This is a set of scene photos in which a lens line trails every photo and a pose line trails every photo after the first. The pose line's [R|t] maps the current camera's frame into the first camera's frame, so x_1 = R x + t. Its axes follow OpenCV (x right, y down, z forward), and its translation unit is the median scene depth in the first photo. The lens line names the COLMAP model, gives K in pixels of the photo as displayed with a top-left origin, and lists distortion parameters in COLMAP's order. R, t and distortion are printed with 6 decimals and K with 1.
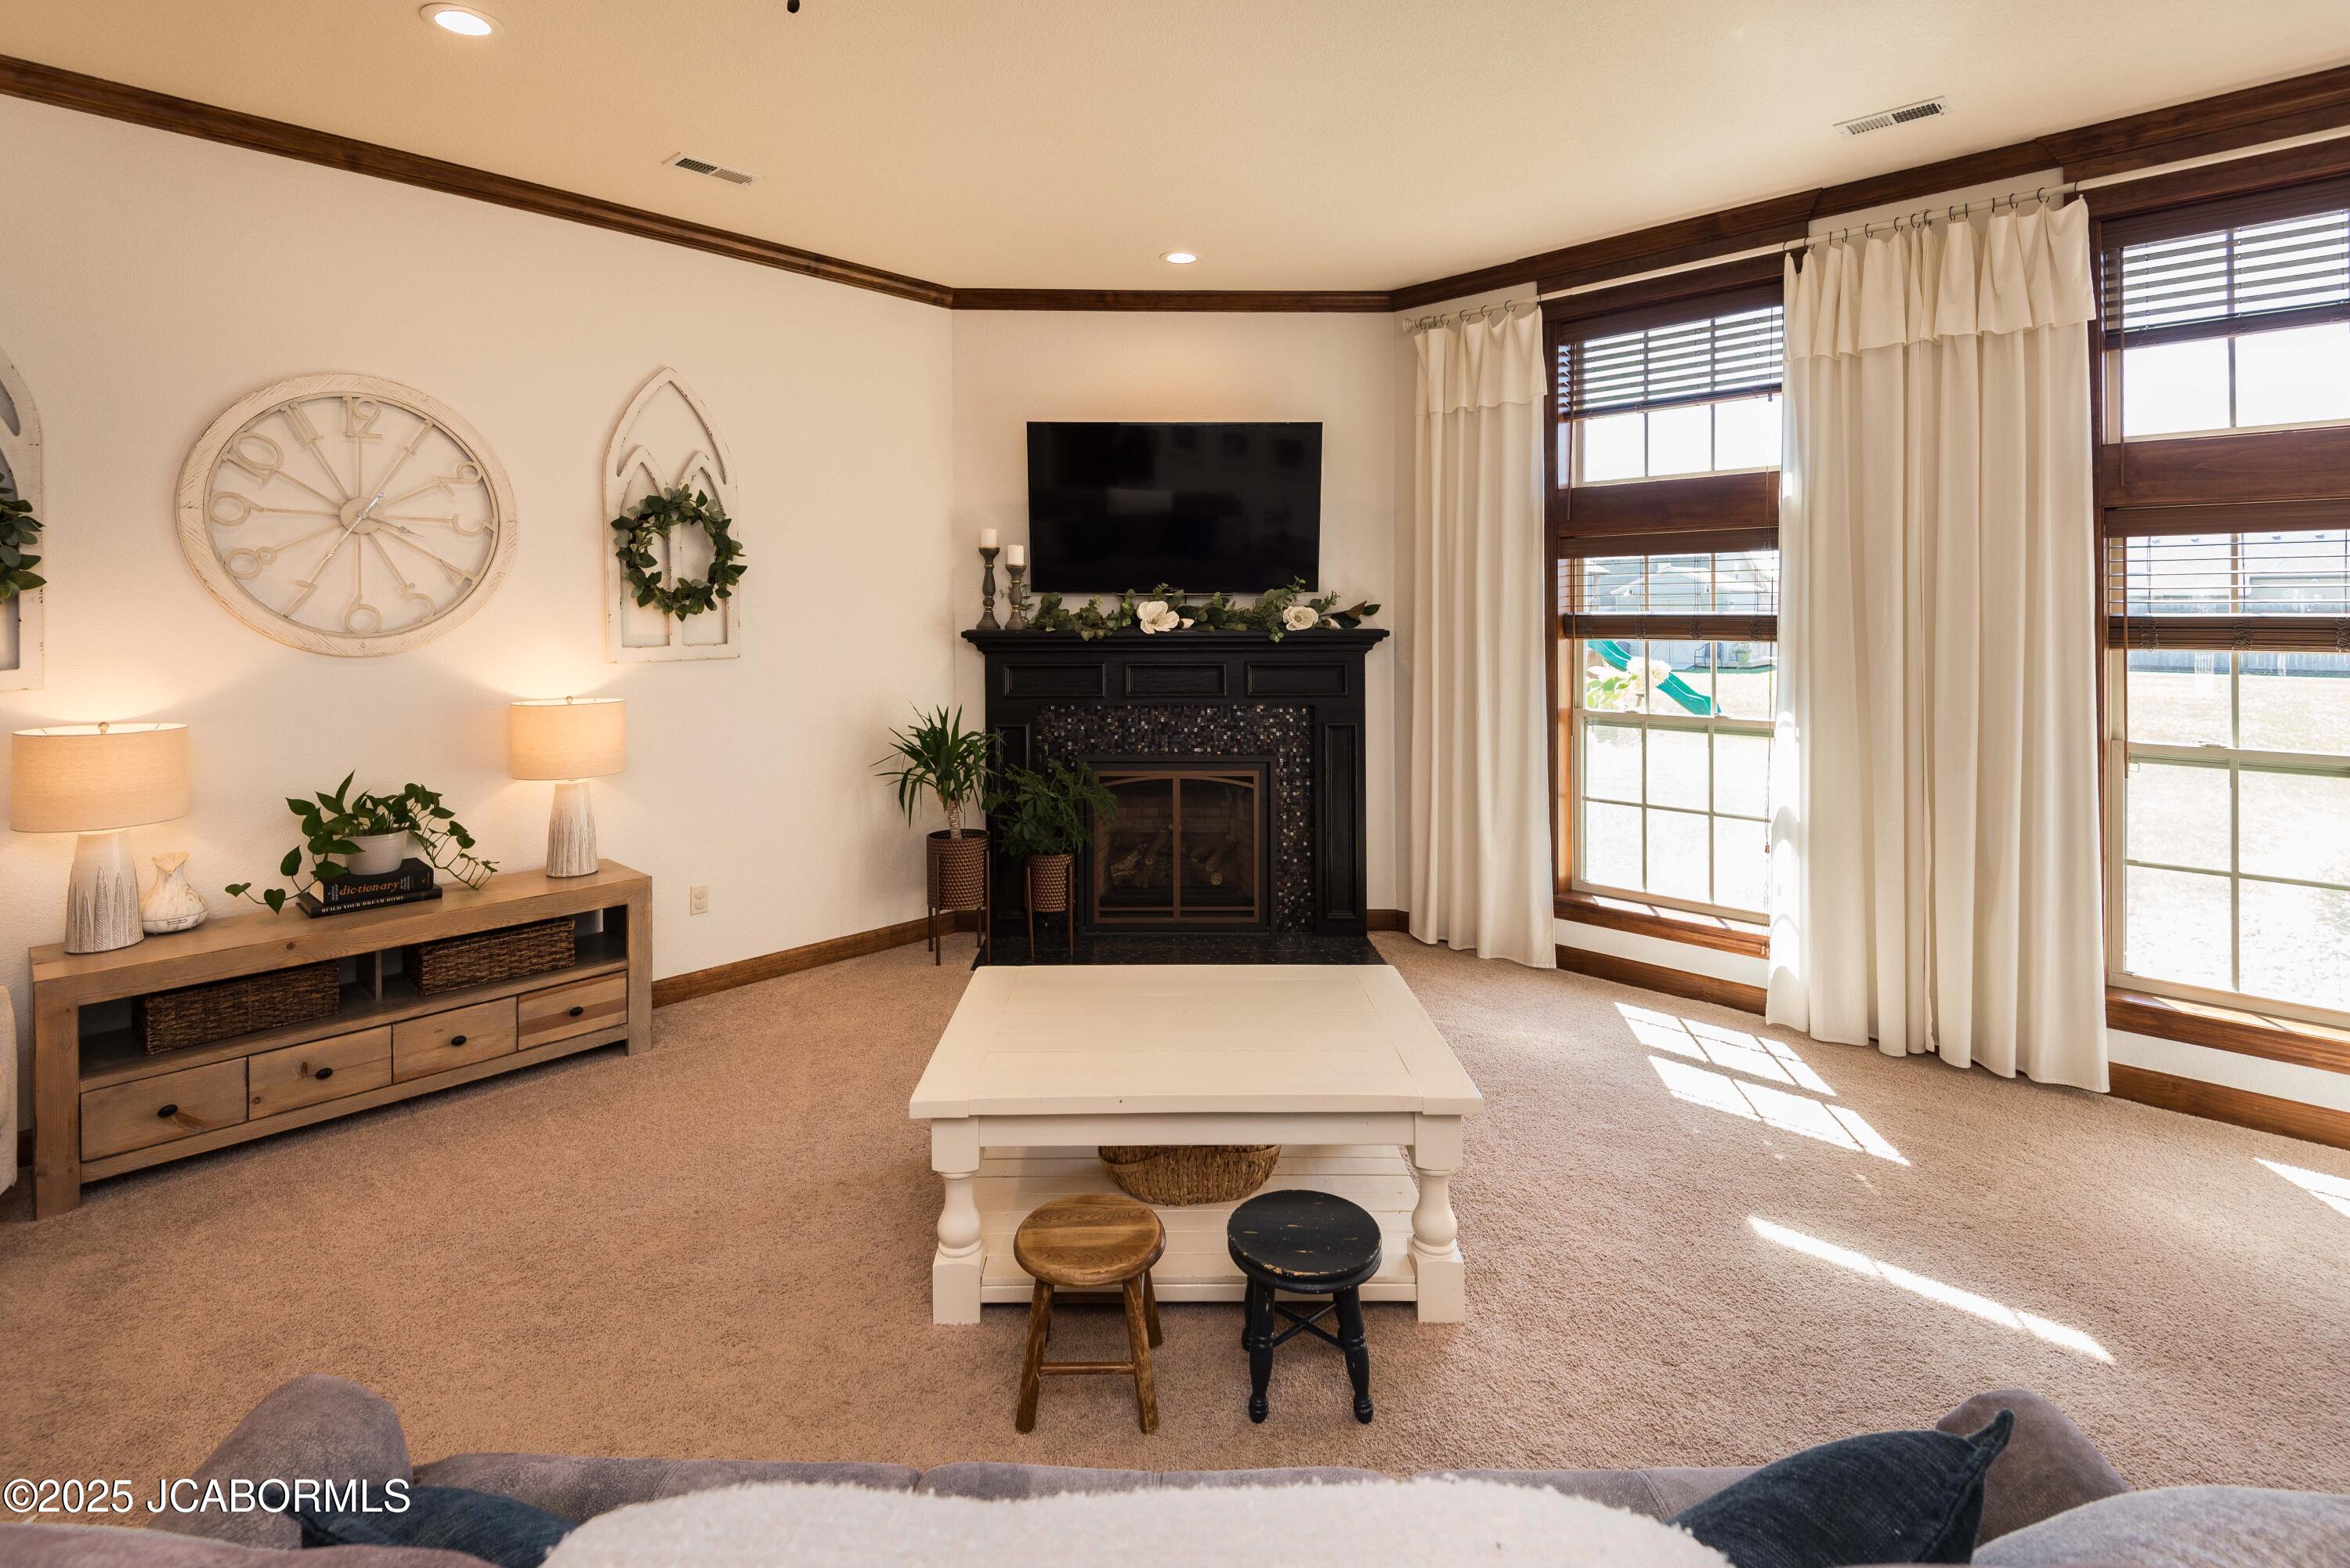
lens RADIAL K [[1070.1, 0, 1180.7], [0, 1070.1, 616.4], [0, 0, 1]] dist [0.001619, -0.000211]
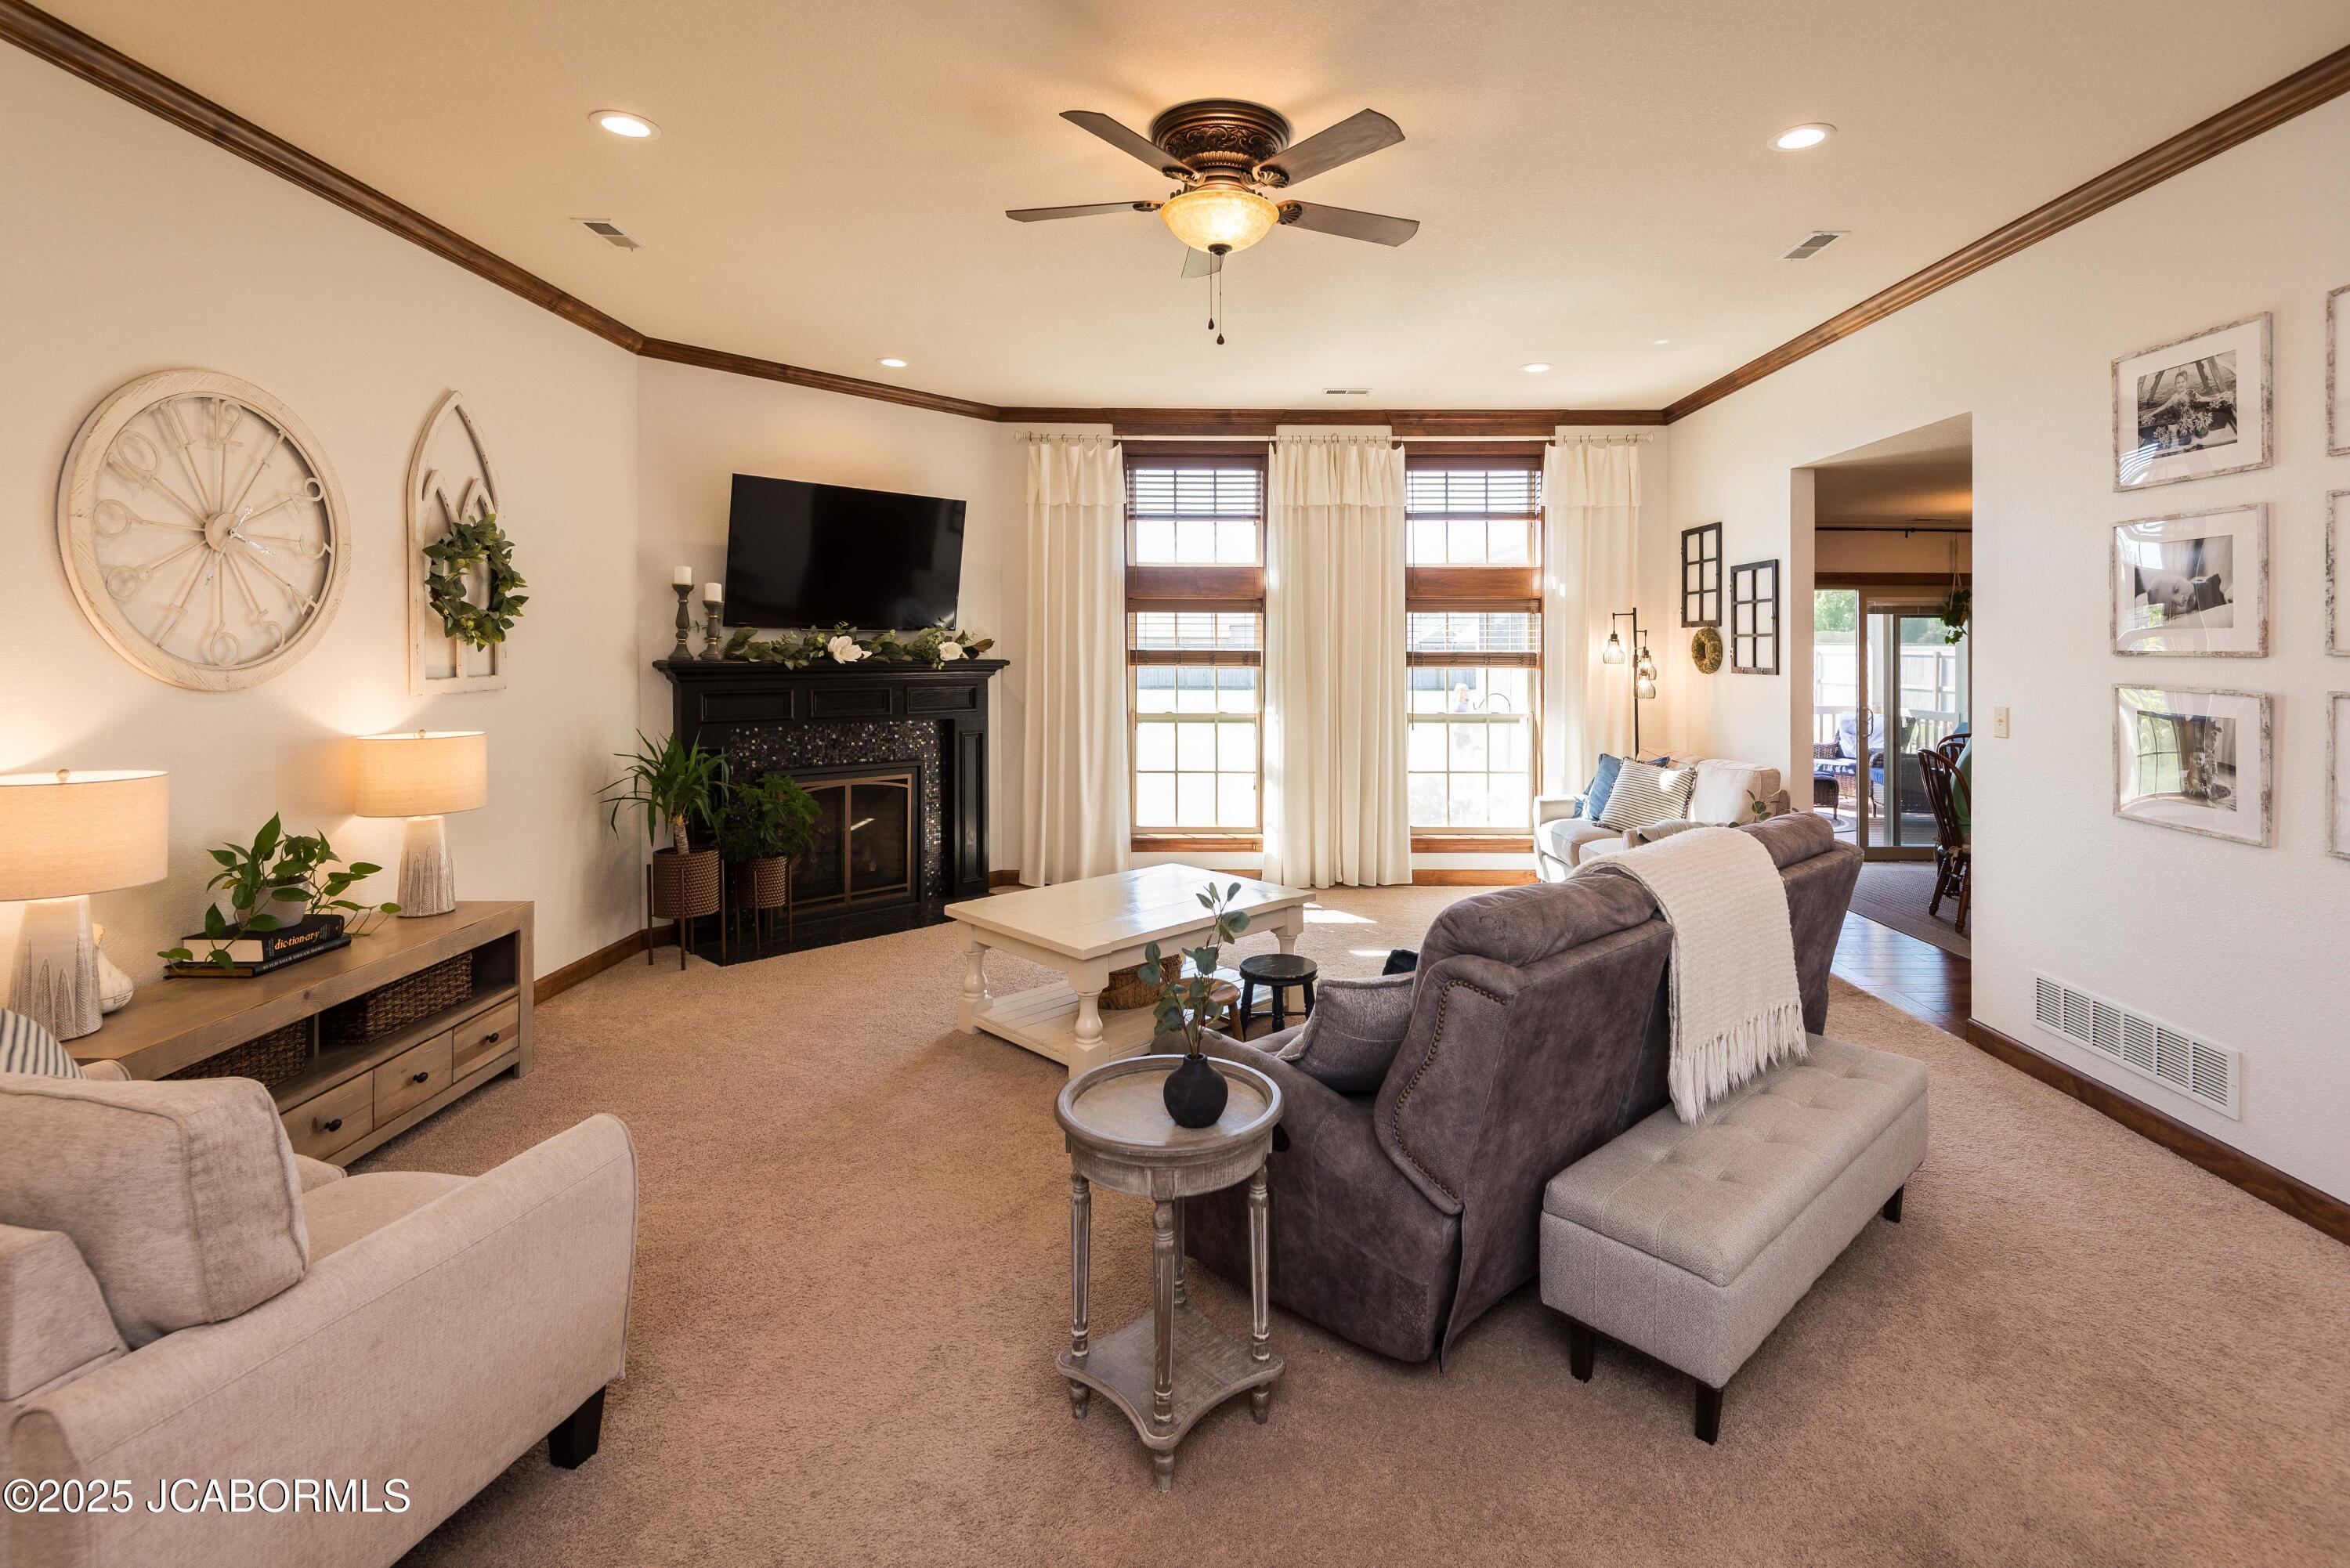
lens RADIAL K [[1070.1, 0, 1180.7], [0, 1070.1, 616.4], [0, 0, 1]] dist [0.001619, -0.000211]
pose [[0.737096, 0.026623, 0.675264, -0.651823], [-0.006892, 0.999468, -0.031881, -0.001233], [-0.675753, 0.018846, 0.736887, -0.161035]]
